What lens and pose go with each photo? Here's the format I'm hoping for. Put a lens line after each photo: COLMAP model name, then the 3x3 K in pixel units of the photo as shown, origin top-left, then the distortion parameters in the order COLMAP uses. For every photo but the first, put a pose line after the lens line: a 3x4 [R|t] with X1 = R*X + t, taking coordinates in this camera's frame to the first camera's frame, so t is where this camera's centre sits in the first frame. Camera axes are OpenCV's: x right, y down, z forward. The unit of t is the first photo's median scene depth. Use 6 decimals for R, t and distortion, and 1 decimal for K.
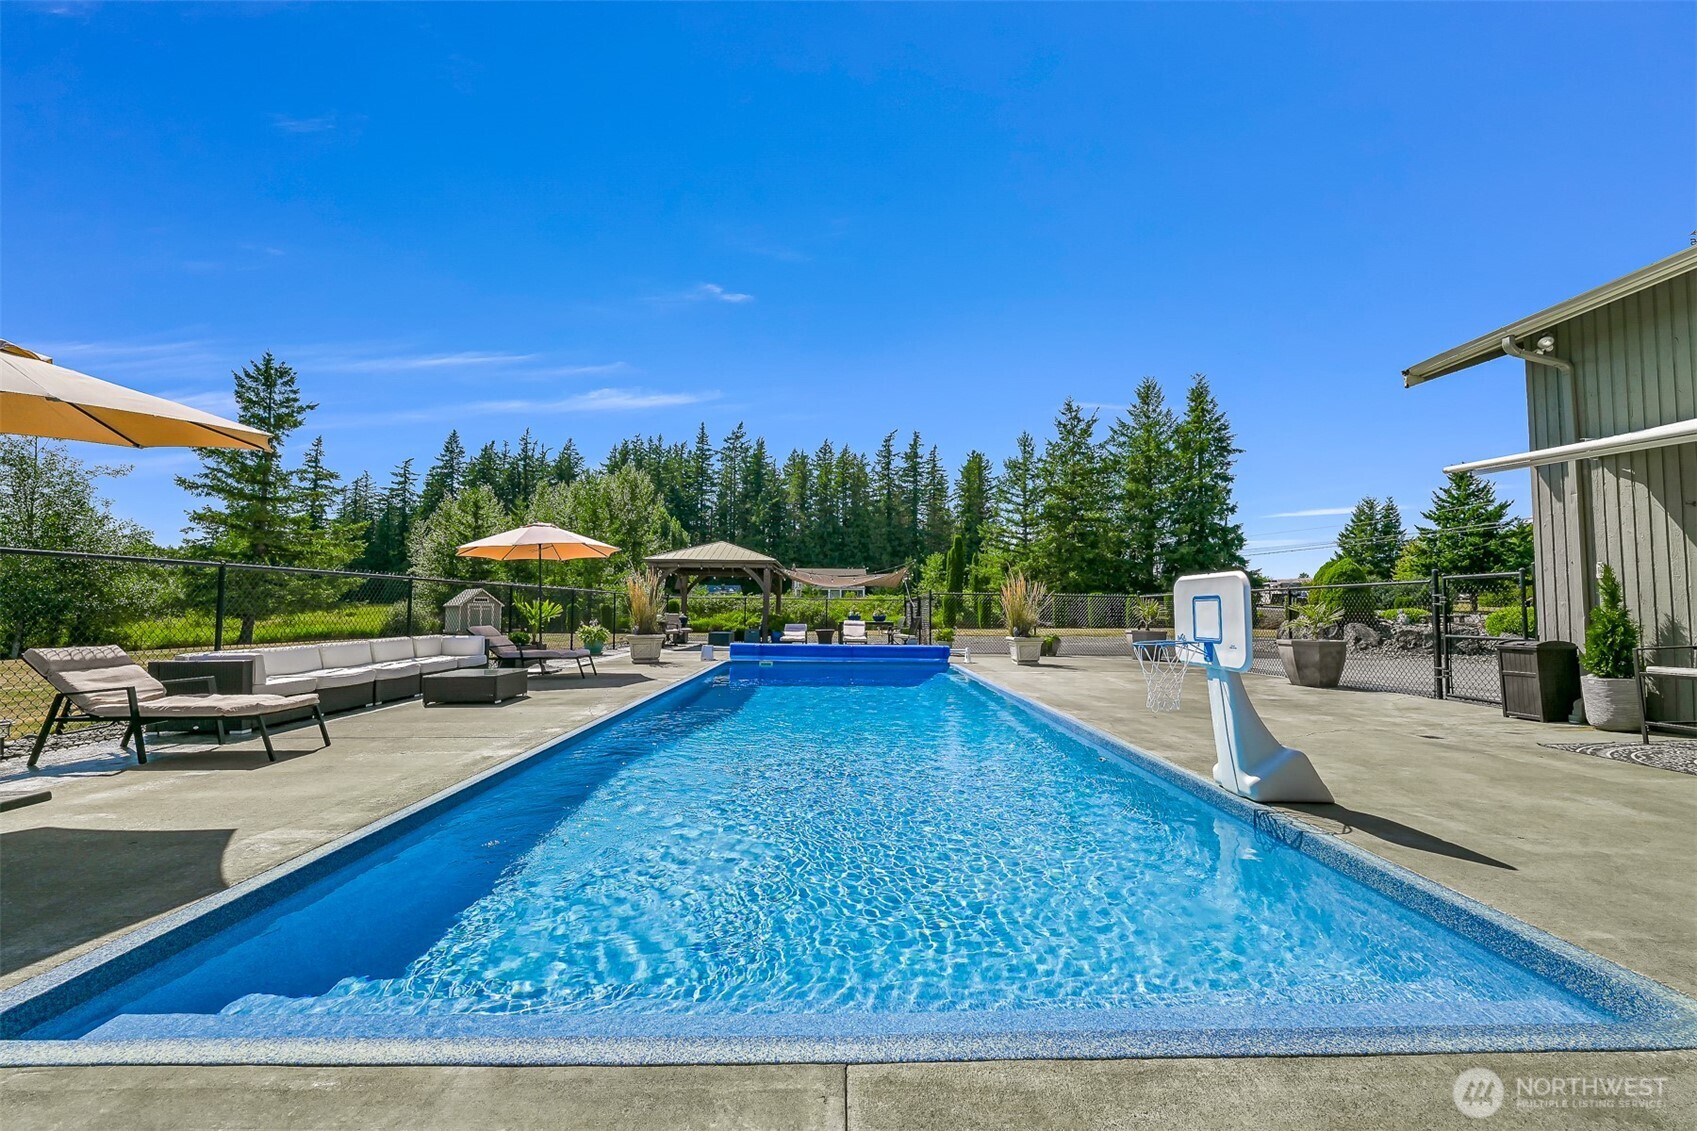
lens RADIAL K [[667.9, 0, 848.5], [0, 667.9, 565.5], [0, 0, 1]] dist [-0.000962, -0.000126]
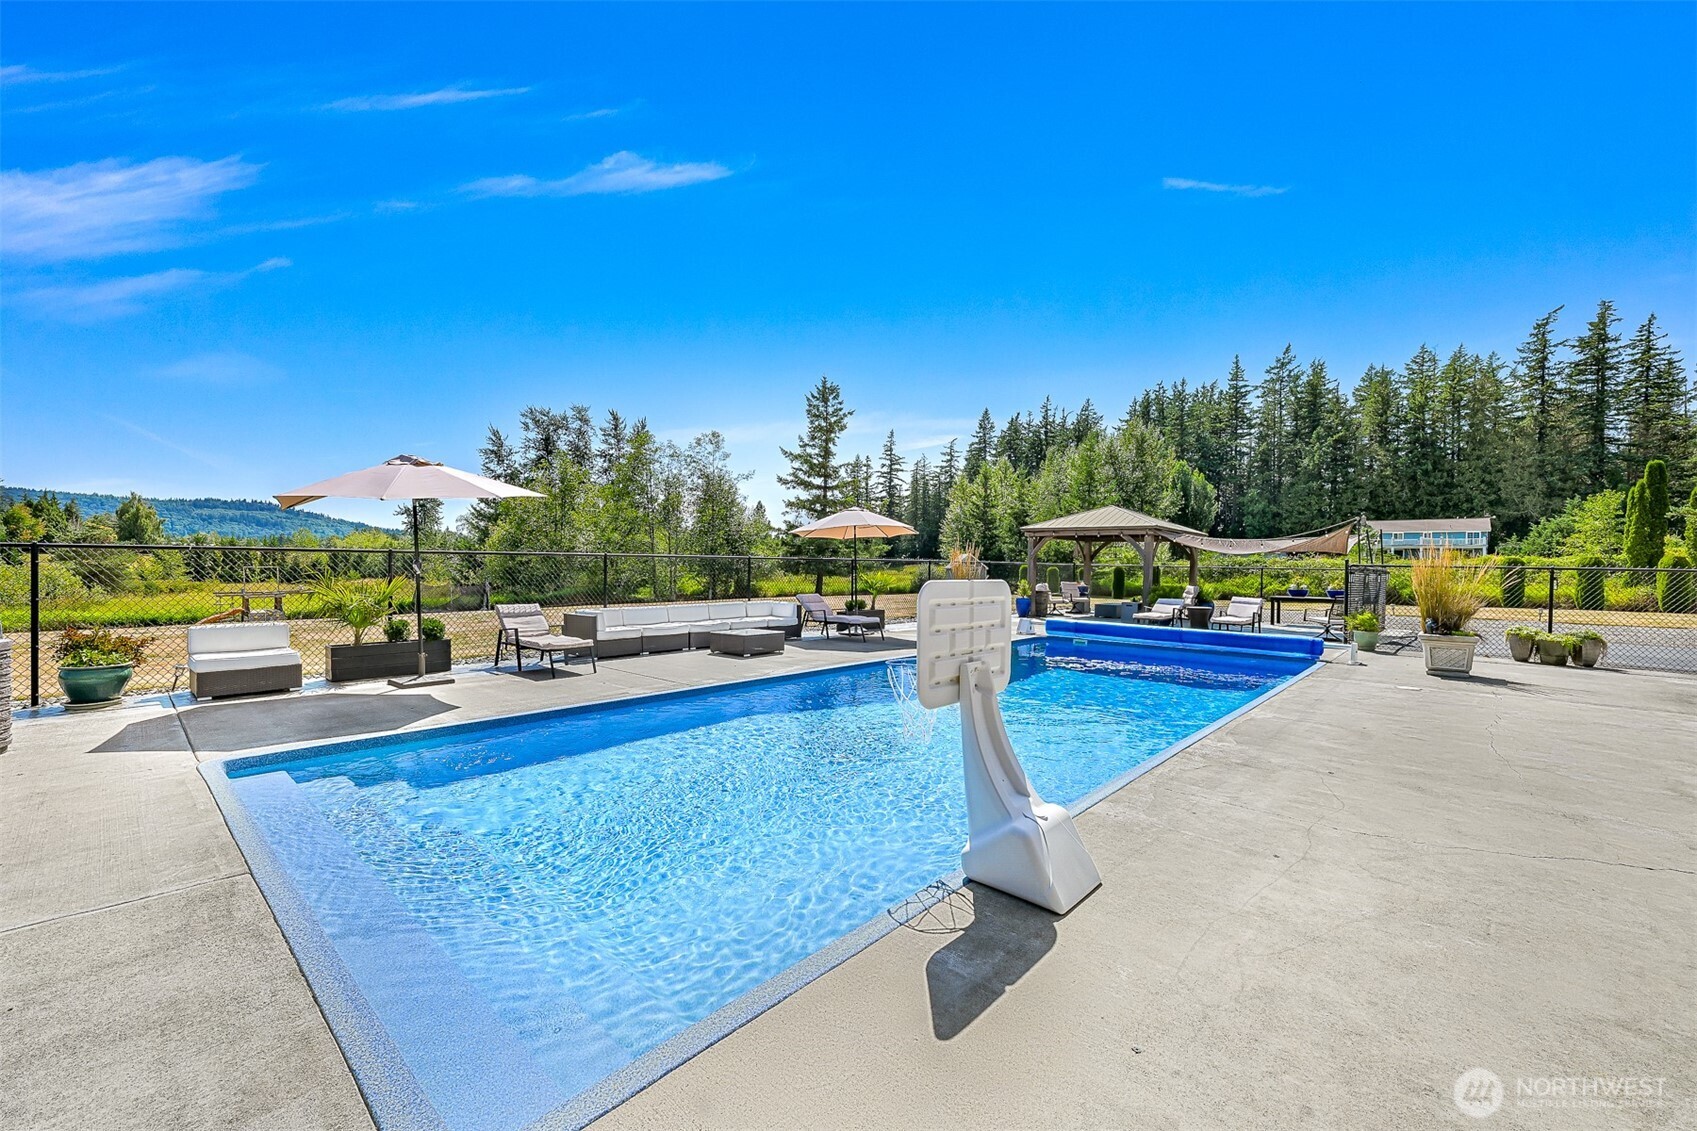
lens RADIAL K [[681.0, 0, 848.5], [0, 681.0, 565.5], [0, 0, 1]] dist [0.000045, 0.000220]
pose [[0.729179, 0.005079, -0.684304, 0.054196], [0.035323, 0.998360, 0.045049, -0.002534], [0.683411, -0.057020, 0.727804, 0.017955]]
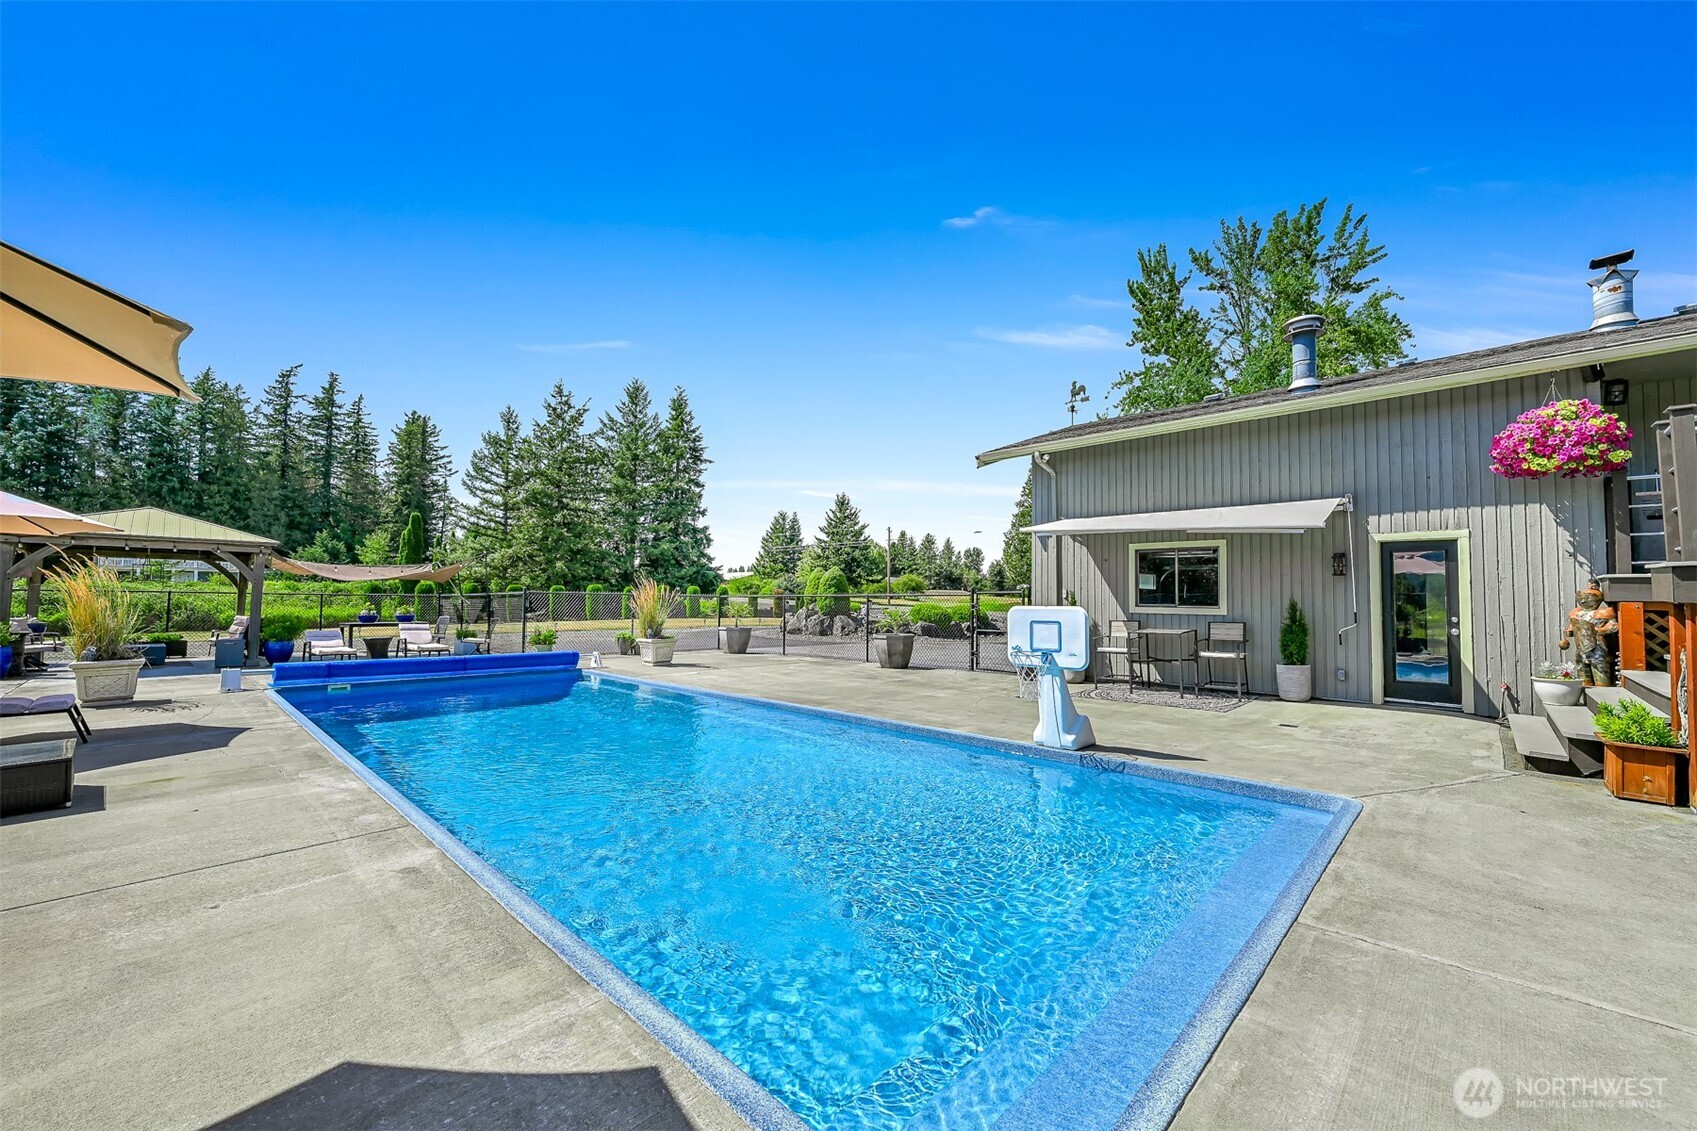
lens RADIAL K [[667.9, 0, 848.5], [0, 667.9, 565.5], [0, 0, 1]] dist [-0.000962, -0.000126]
pose [[0.706968, 0.035705, 0.706344, -0.047163], [-0.048382, 0.998827, -0.002065, -0.003030], [-0.705589, -0.032714, 0.707866, 0.013601]]
